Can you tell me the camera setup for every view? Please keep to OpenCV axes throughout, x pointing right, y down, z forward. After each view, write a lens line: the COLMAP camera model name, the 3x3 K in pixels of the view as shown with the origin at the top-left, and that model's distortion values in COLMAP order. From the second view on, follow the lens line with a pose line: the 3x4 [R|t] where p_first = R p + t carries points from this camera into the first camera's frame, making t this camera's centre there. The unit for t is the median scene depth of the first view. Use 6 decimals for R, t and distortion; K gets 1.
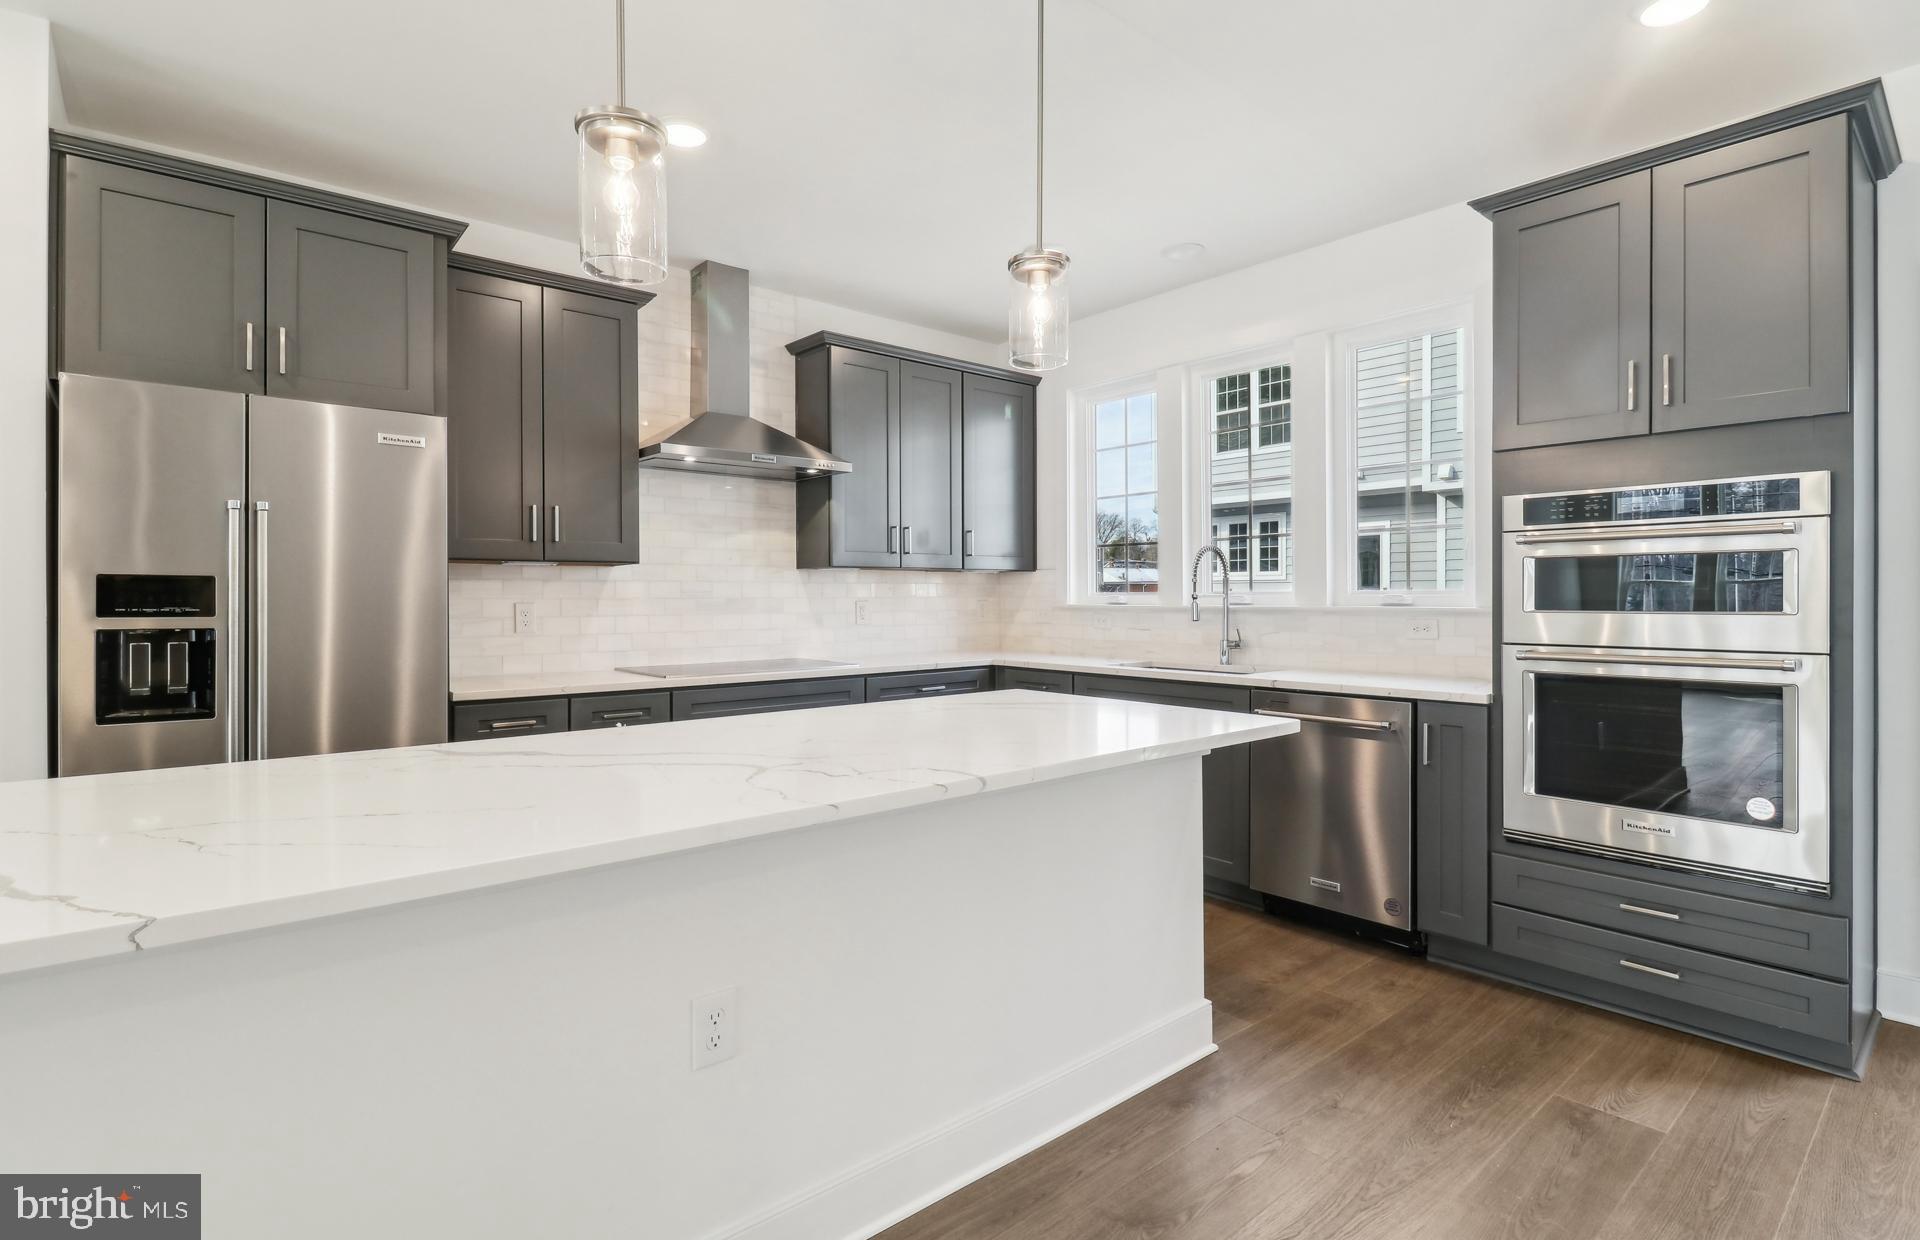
lens RADIAL K [[937.1, 0, 958.0], [0, 937.1, 601.9], [0, 0, 1]] dist [0.000403, -0.000146]
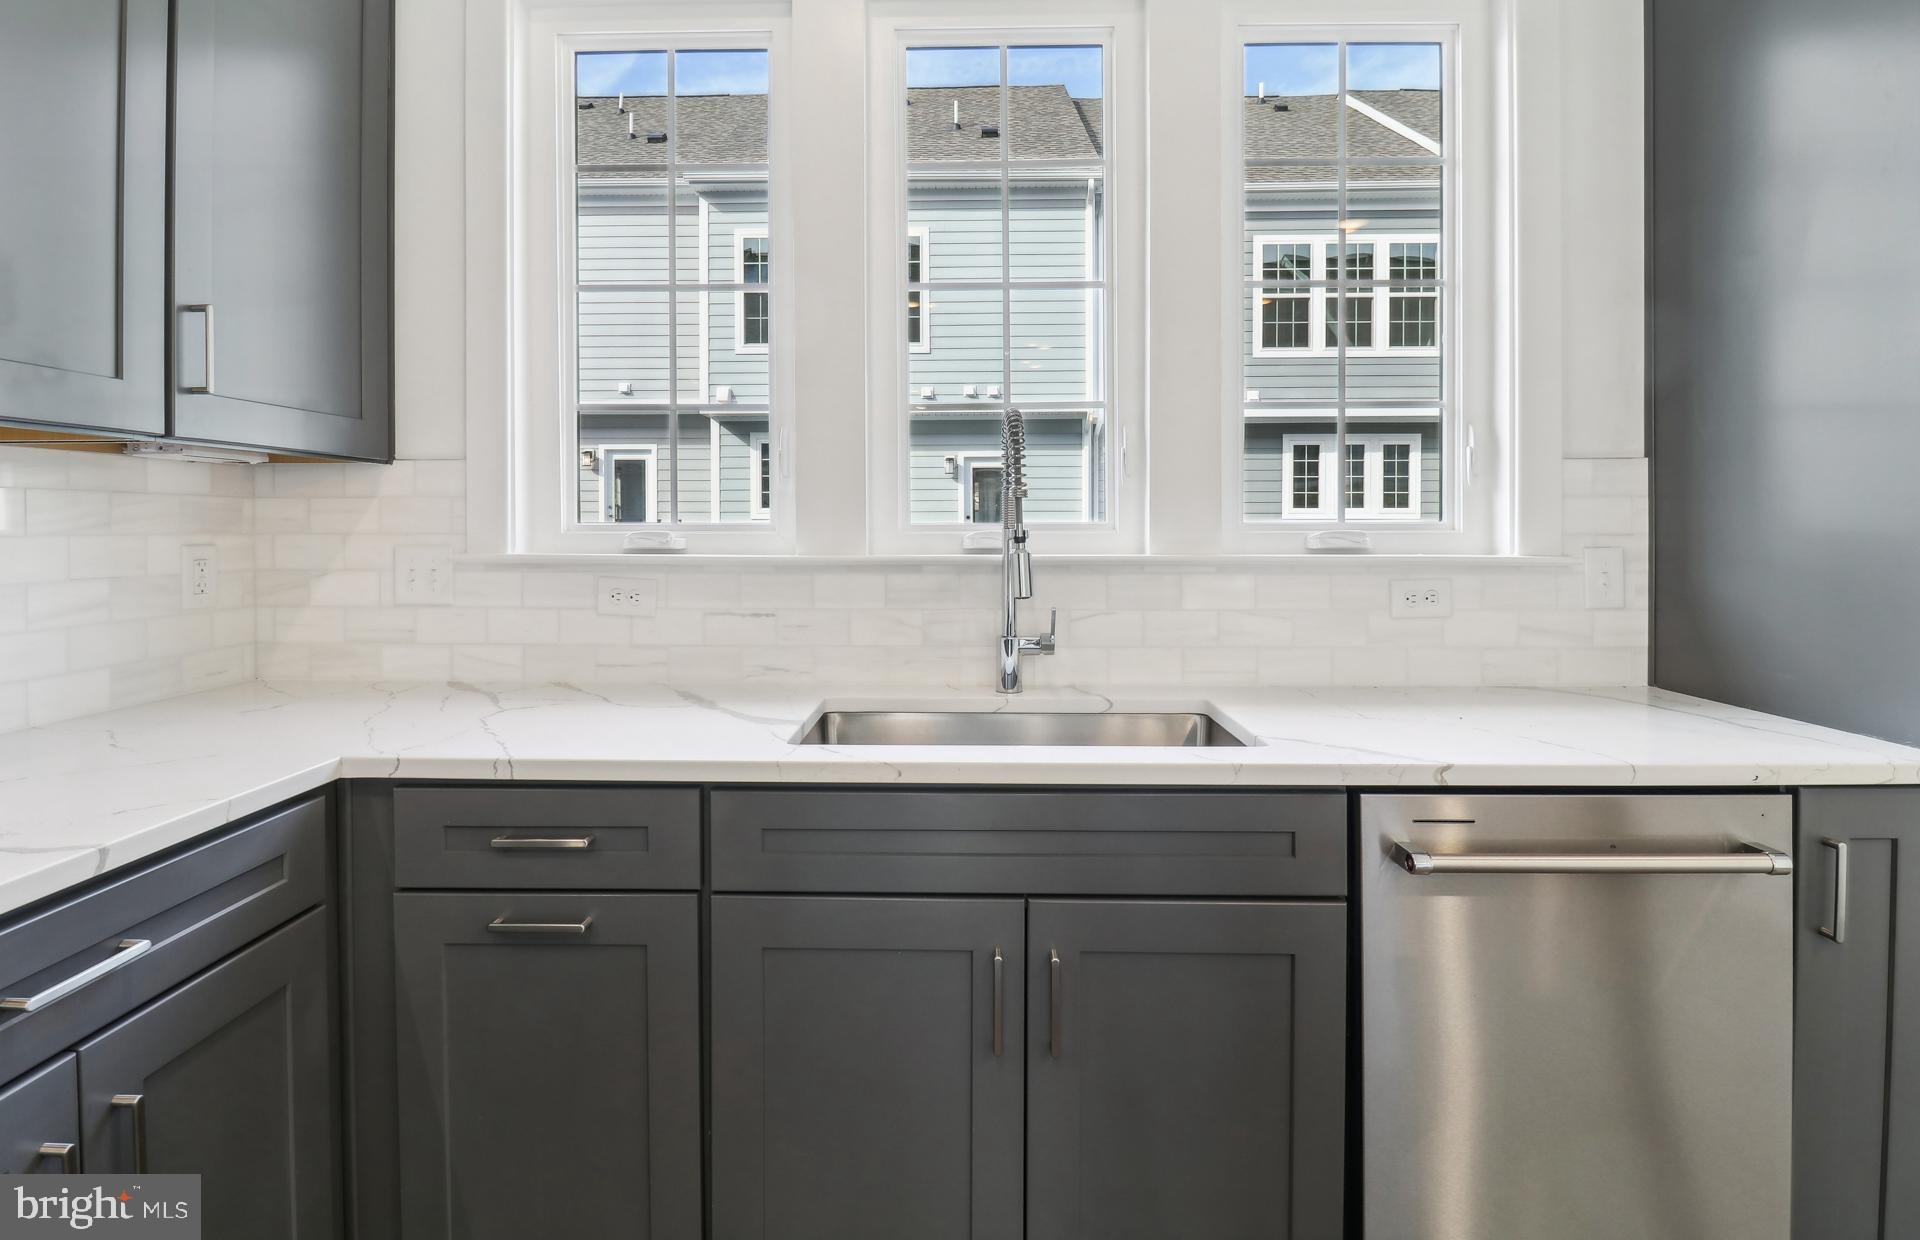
lens RADIAL K [[934.1, 0, 958.9], [0, 934.1, 556.4], [0, 0, 1]] dist [-0.000306, -0.000415]
pose [[0.667708, -0.019703, 0.744162, -0.042082], [0.001200, 0.999677, 0.025392, -0.005745], [-0.744422, -0.016061, 0.667516, 0.584768]]
